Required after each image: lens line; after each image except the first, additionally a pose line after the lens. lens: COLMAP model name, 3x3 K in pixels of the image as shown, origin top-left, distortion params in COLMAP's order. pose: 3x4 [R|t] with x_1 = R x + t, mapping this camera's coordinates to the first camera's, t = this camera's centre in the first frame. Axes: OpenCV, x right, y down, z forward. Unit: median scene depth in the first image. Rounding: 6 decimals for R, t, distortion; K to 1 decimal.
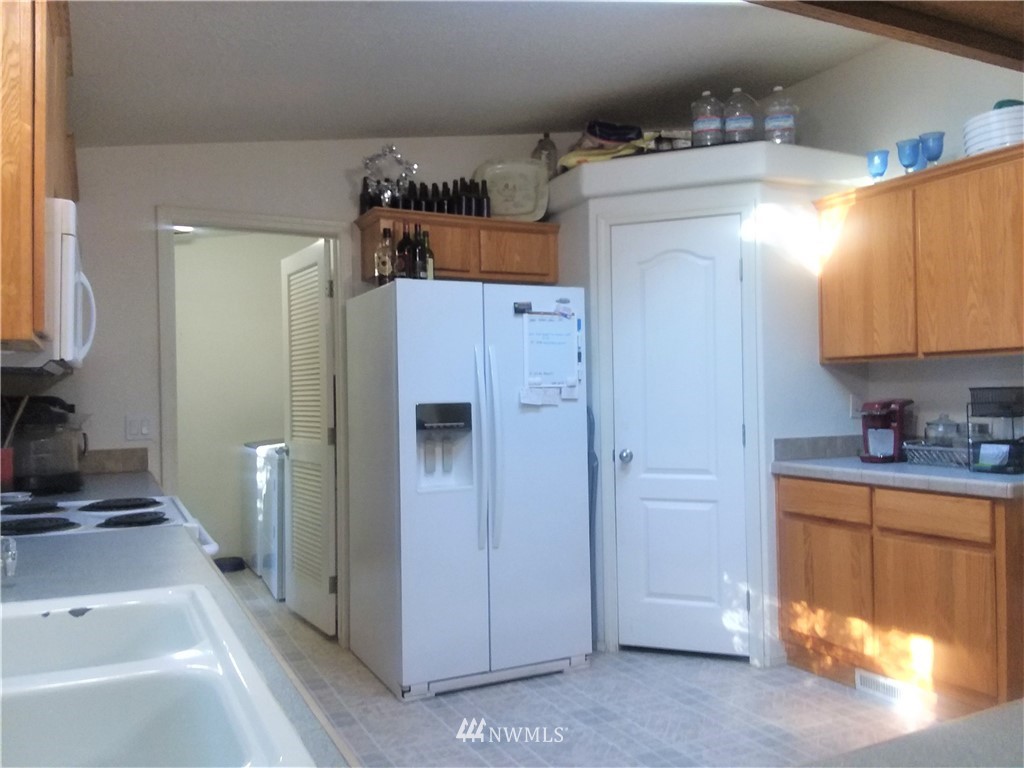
lens RADIAL K [[825.1, 0, 510.6], [0, 825.1, 377.4], [0, 0, 1]] dist [0.007285, 0.005411]
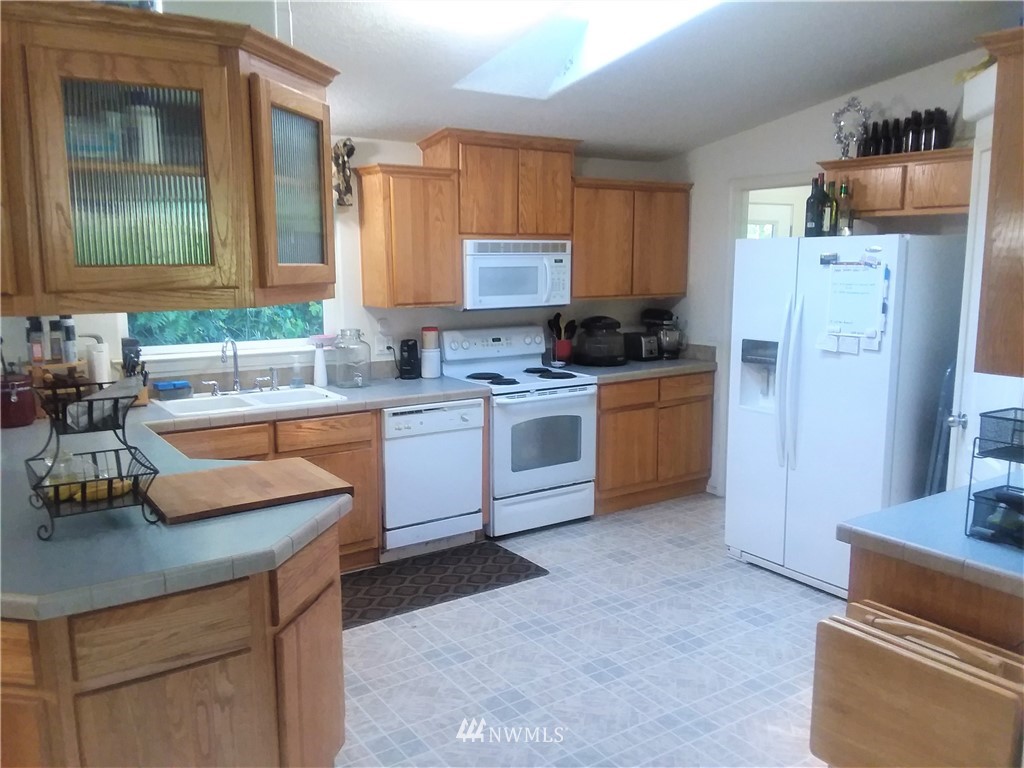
lens RADIAL K [[825.1, 0, 510.9], [0, 825.1, 386.1], [0, 0, 1]] dist [0.007285, 0.005411]
pose [[0.133011, 0.170135, -0.976403, 1.028268], [0.026606, 0.984188, 0.175116, -0.120547], [0.990757, -0.049271, 0.126382, 0.454295]]
